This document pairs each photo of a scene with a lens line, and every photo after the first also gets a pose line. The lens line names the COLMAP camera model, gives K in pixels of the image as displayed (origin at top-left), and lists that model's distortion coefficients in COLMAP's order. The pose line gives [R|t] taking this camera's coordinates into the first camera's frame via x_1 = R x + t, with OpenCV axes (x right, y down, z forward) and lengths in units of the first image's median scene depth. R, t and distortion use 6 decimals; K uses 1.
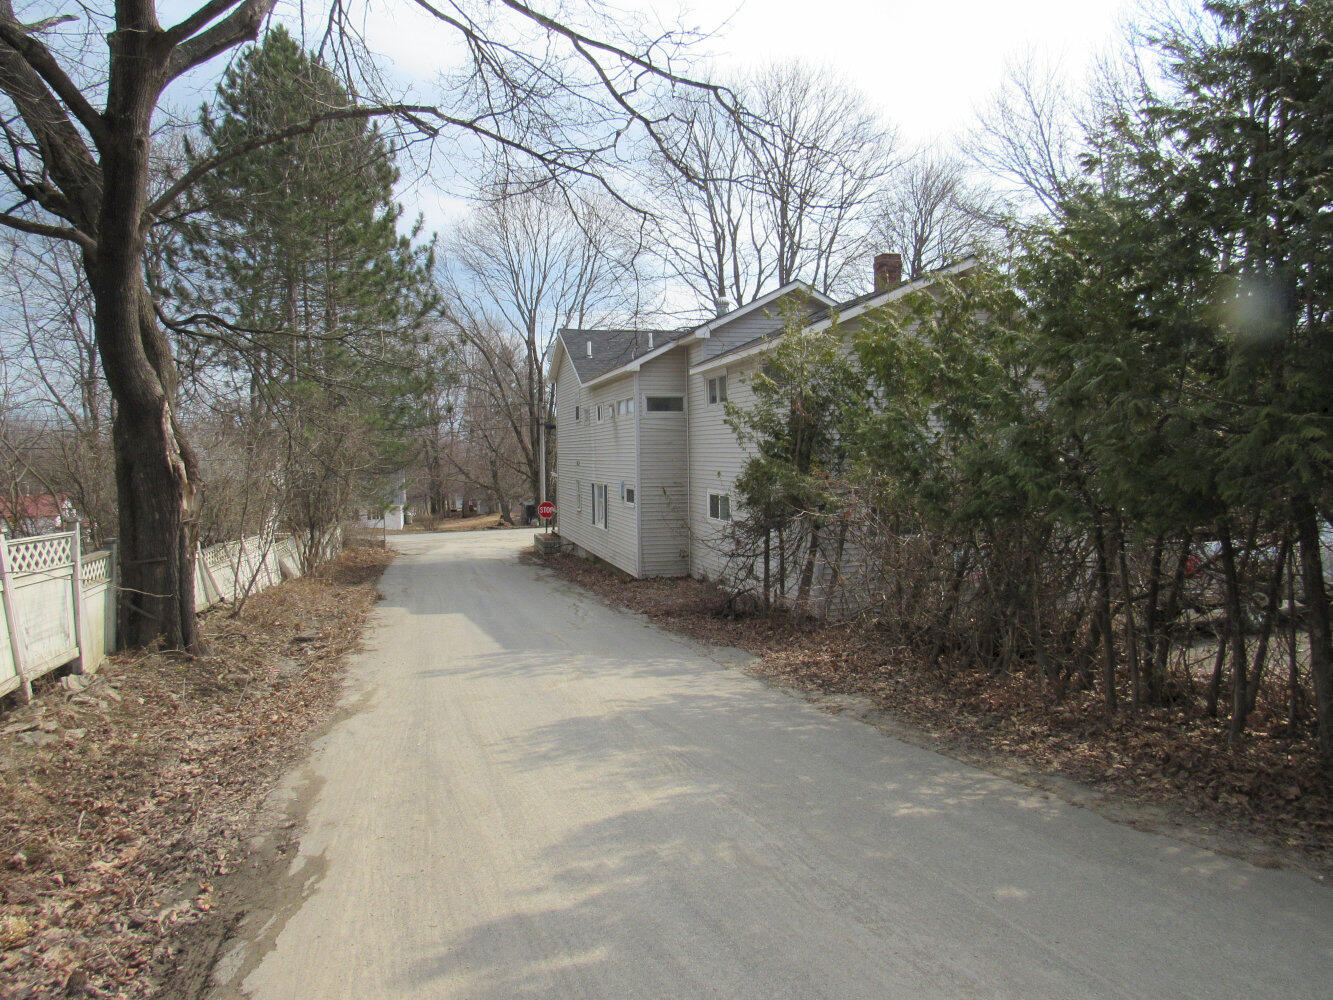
lens RADIAL K [[992.0, 0, 666.5], [0, 992.0, 500.0], [0, 0, 1]] dist [-0.004849, -0.001632]
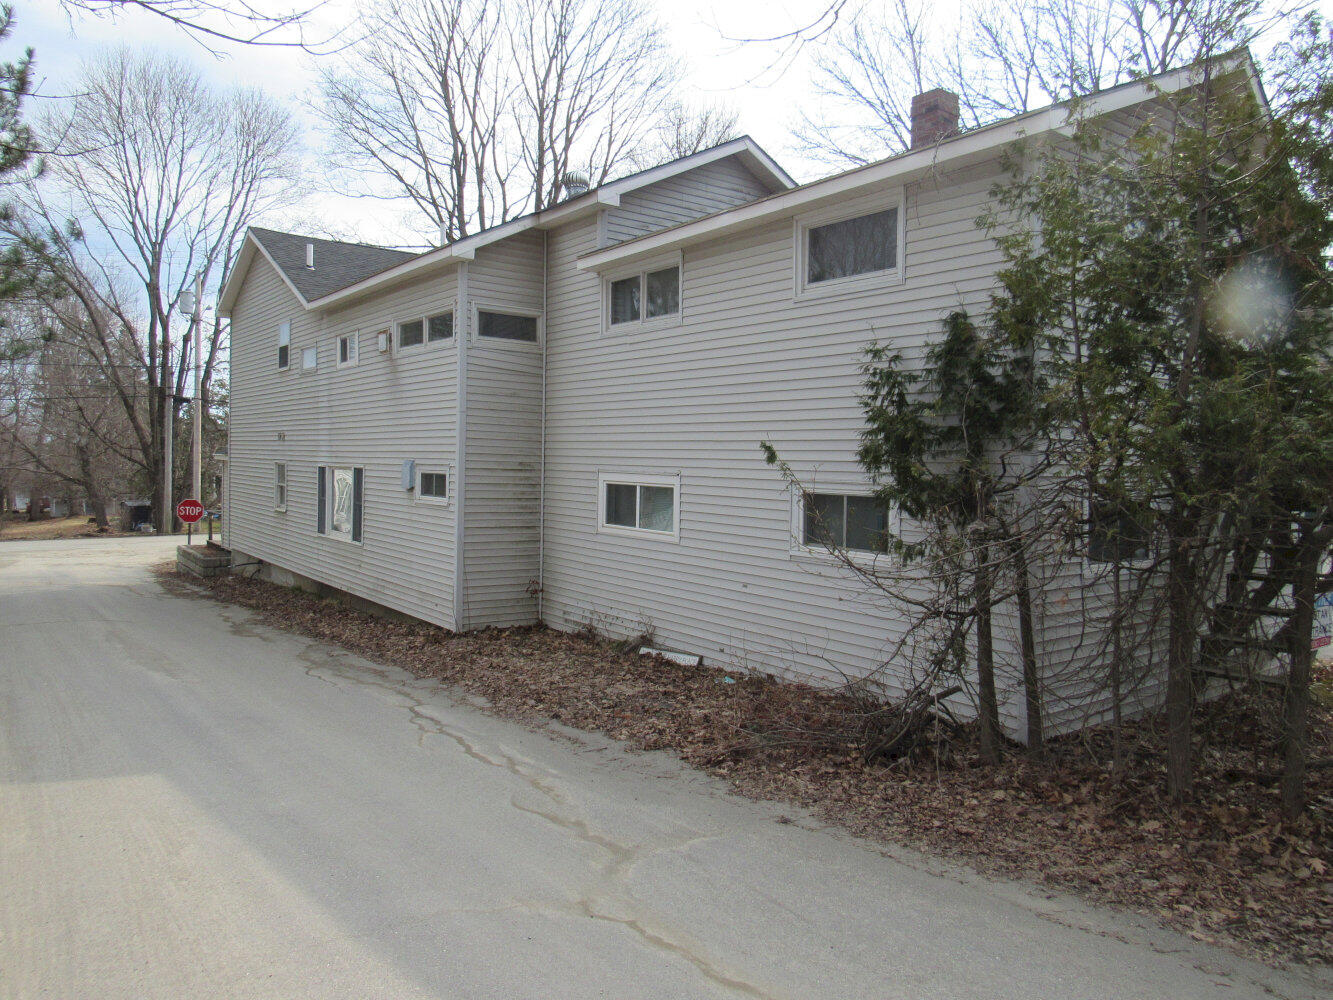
lens RADIAL K [[992.0, 0, 666.5], [0, 992.0, 500.0], [0, 0, 1]] dist [-0.004849, -0.001632]
pose [[0.929433, 0.027118, 0.367993, -0.074445], [-0.022988, 0.999614, -0.015603, 0.006373], [-0.368274, 0.006042, 0.929698, 0.259094]]
